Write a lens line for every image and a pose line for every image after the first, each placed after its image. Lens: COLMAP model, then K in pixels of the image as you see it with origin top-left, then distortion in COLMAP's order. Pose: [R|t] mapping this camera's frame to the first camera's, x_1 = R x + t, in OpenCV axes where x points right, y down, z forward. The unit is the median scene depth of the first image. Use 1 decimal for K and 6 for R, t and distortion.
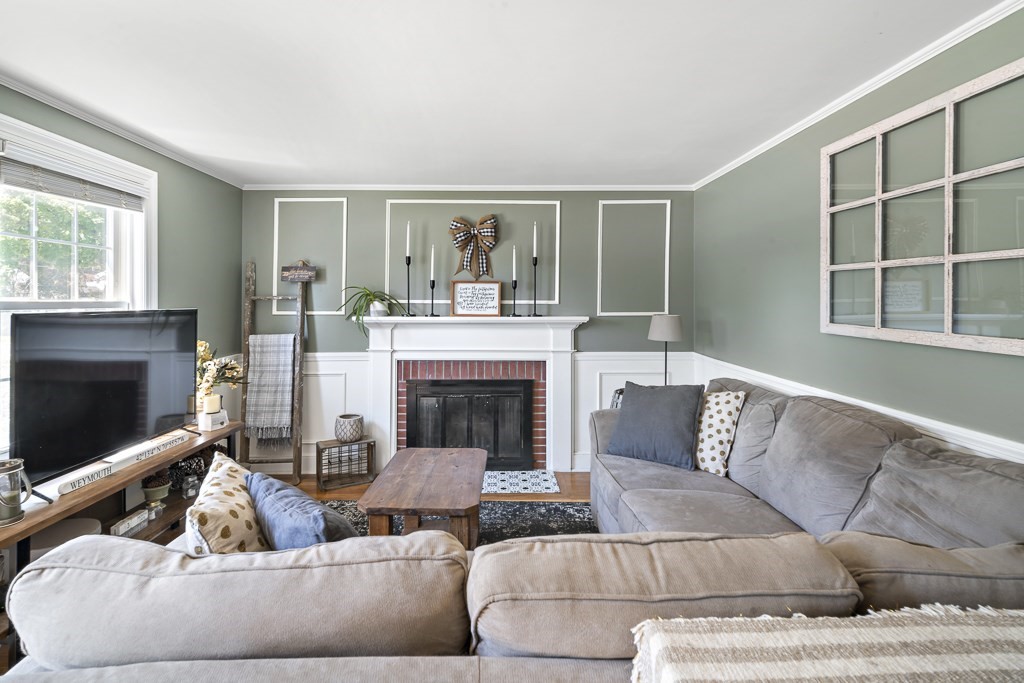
lens RADIAL K [[533.8, 0, 514.6], [0, 533.8, 303.4], [0, 0, 1]] dist [-0.001182, -0.000059]
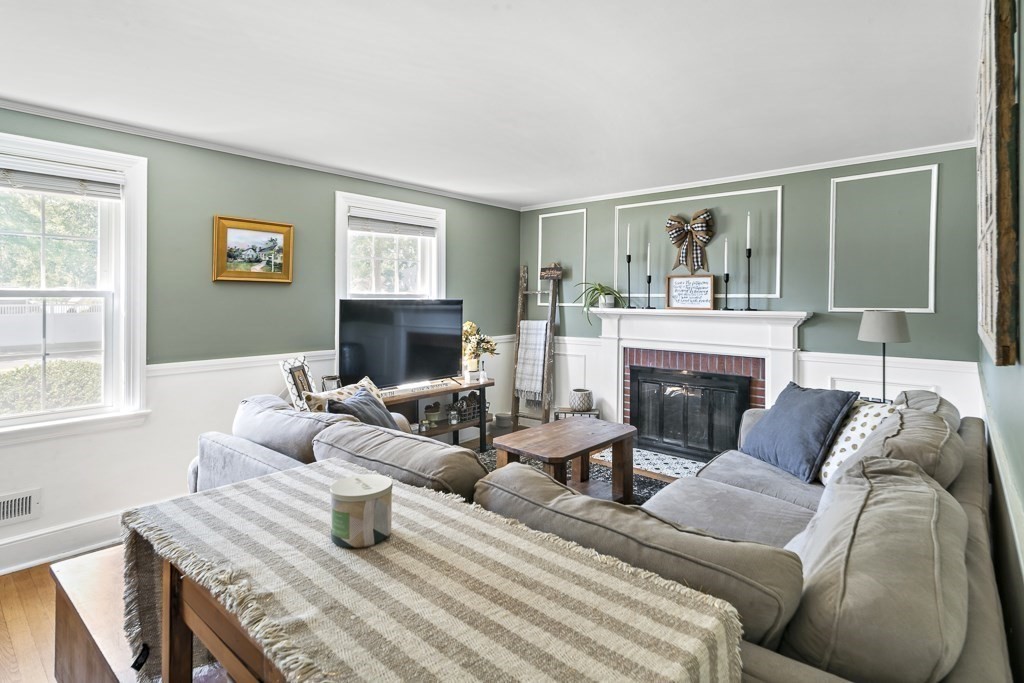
lens RADIAL K [[533.8, 0, 514.6], [0, 533.8, 303.4], [0, 0, 1]] dist [-0.001182, -0.000059]
pose [[0.735506, 0.009050, -0.677458, 0.379825], [-0.006328, 0.999959, 0.006488, 0.007828], [0.677488, -0.000485, 0.735533, 0.011127]]
